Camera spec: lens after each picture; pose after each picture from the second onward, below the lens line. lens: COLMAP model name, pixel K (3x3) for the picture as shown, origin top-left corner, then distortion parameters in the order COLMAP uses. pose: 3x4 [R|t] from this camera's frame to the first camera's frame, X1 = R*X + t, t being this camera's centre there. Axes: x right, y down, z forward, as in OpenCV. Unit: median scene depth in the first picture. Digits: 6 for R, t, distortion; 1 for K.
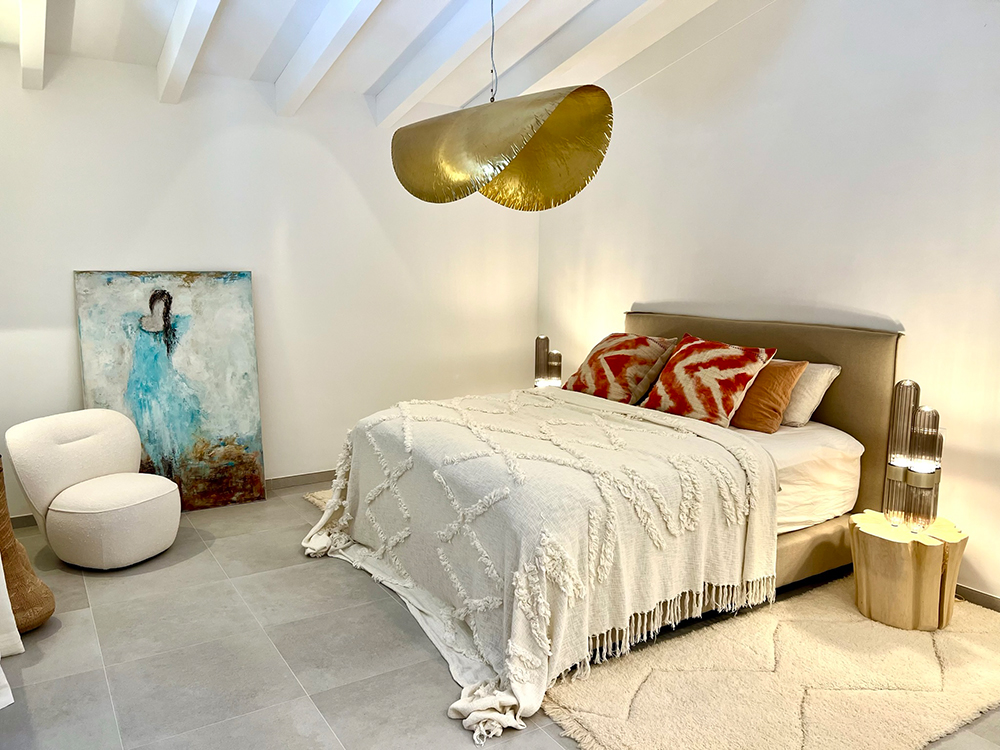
lens RADIAL K [[754.9, 0, 499.3], [0, 754.9, 372.5], [0, 0, 1]] dist [0.016459, -0.020348]
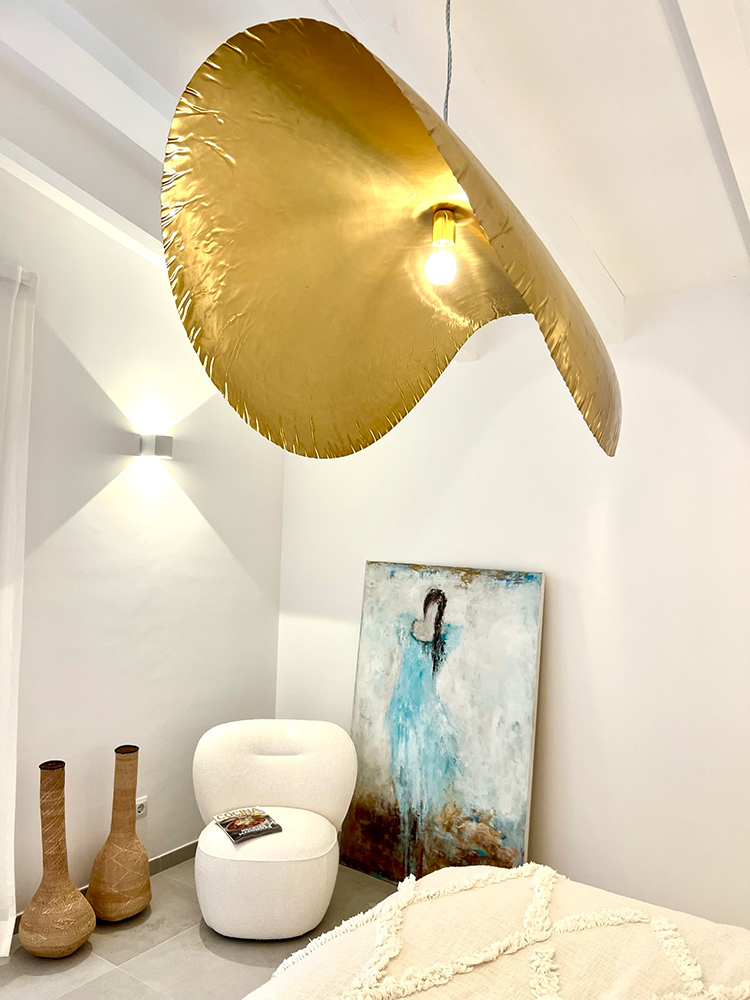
lens RADIAL K [[754.9, 0, 374.9], [0, 754.9, 503.4], [0, 0, 1]] dist [0.016459, -0.020348]
pose [[0.399450, -0.029029, -0.916295, 0.245274], [-0.171003, 0.979597, -0.105582, -0.101597], [0.900665, 0.198864, 0.386336, 0.614704]]
